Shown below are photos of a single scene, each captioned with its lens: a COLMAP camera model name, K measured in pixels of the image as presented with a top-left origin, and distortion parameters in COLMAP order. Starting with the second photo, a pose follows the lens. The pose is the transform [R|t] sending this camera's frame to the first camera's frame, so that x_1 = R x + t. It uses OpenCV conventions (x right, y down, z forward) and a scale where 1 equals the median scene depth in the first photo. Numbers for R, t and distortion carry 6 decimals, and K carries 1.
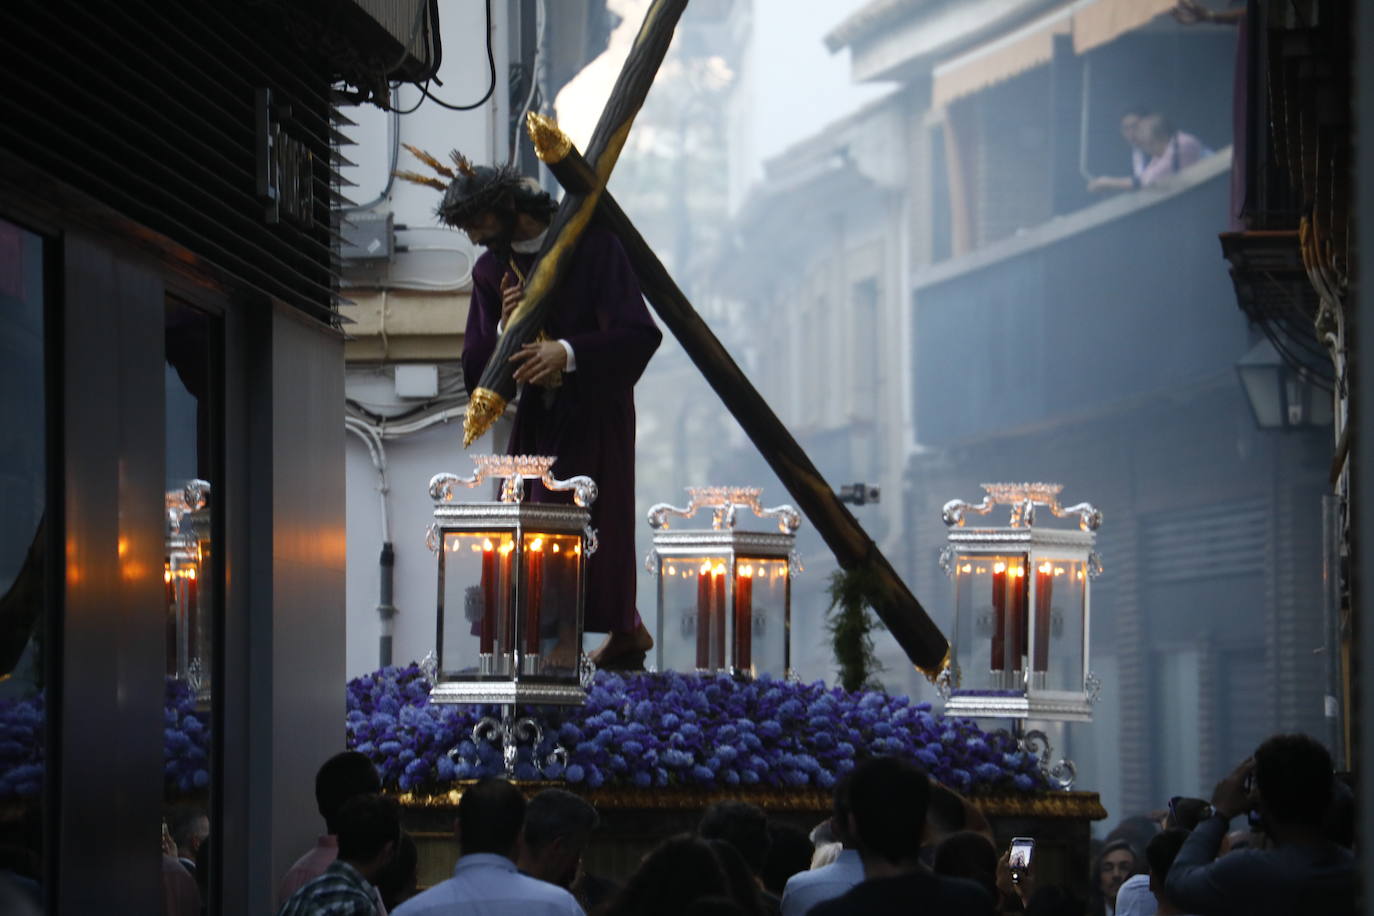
lens RADIAL K [[7306.9, 0, 687.0], [0, 7306.9, 458.0], [0, 0, 1]] dist [2.271235, -4.329608]
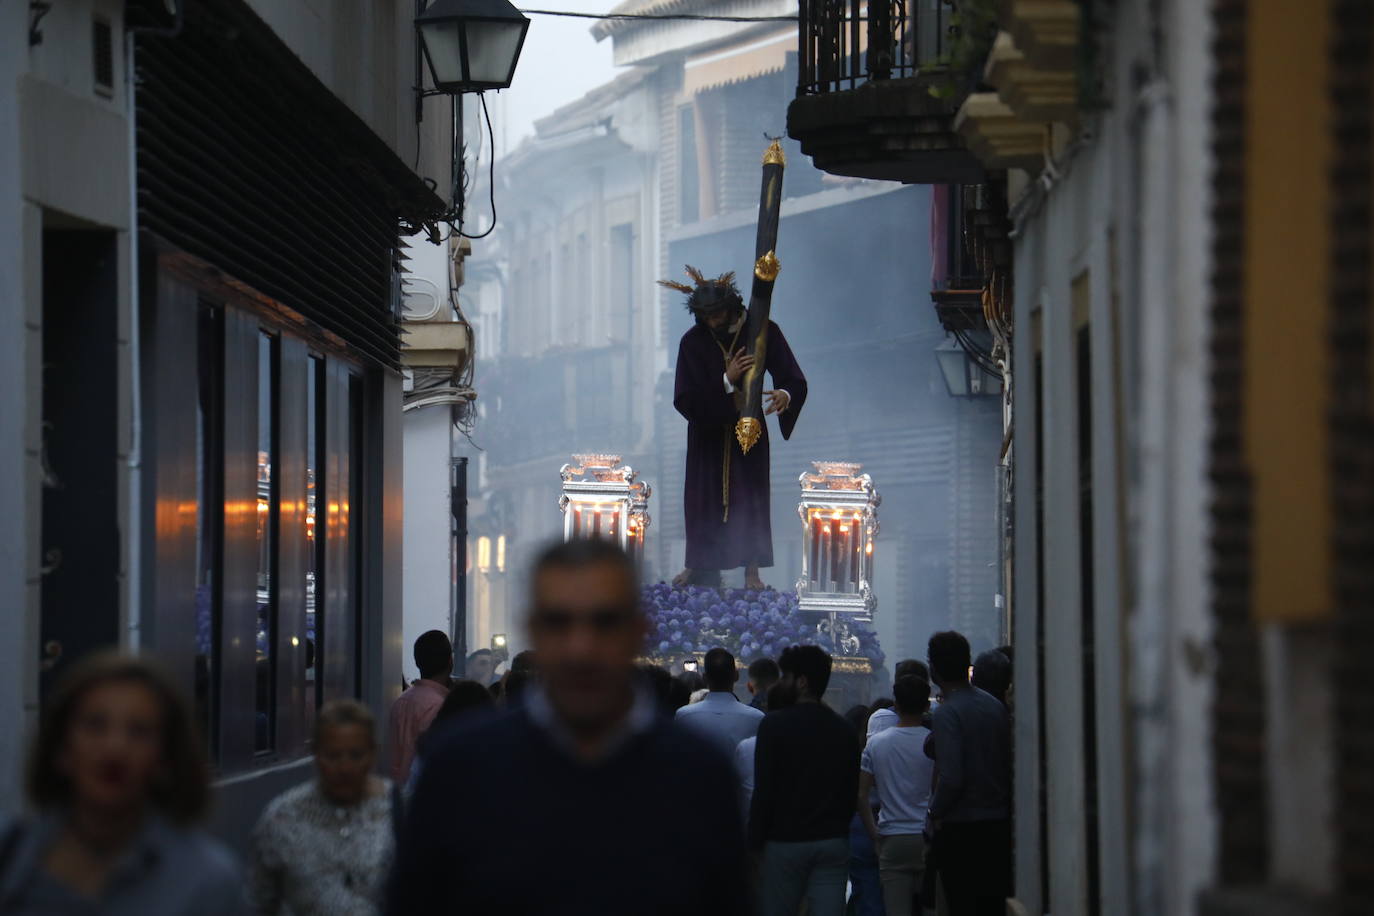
lens RADIAL K [[7039.9, 0, 687.0], [0, 7039.9, 458.0], [0, 0, 1]] dist [1.981545, 2.803348]
pose [[0.999061, 0.007389, 0.042687, -0.030354], [-0.008211, 0.999783, 0.019122, -0.017466], [-0.042537, -0.019454, 0.998905, -0.342605]]
